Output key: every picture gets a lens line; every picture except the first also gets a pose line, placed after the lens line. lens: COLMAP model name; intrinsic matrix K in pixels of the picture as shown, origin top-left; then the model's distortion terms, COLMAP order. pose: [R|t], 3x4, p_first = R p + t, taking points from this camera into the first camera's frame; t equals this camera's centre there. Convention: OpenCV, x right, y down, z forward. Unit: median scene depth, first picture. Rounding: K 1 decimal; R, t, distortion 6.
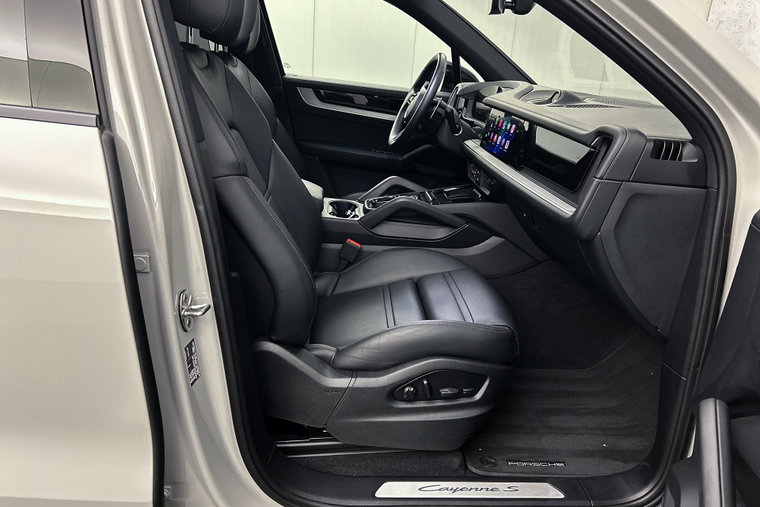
lens RADIAL K [[570.0, 0, 382.5], [0, 570.0, 261.9], [0, 0, 1]] dist [0.046973, -0.055881]
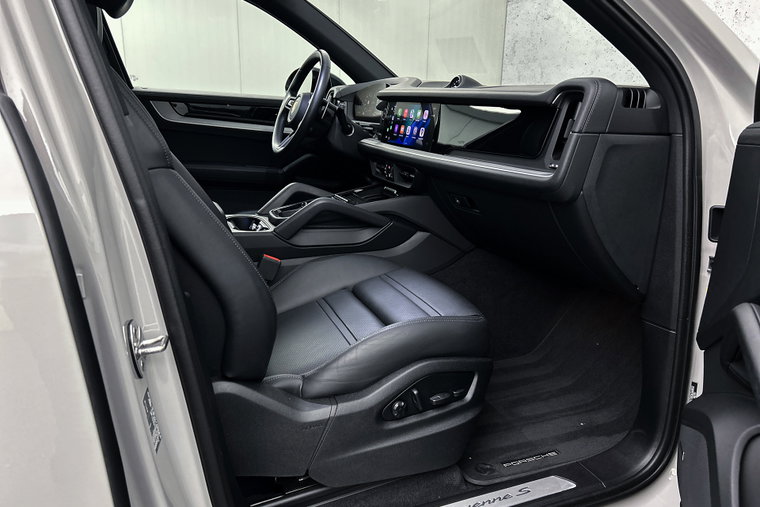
lens RADIAL K [[570.0, 0, 382.5], [0, 570.0, 261.9], [0, 0, 1]] dist [0.046973, -0.055881]
pose [[0.948245, -0.138227, 0.285877, -0.166951], [0.155091, 0.987203, -0.037100, 0.036448], [-0.277090, 0.079517, 0.957548, 0.155124]]
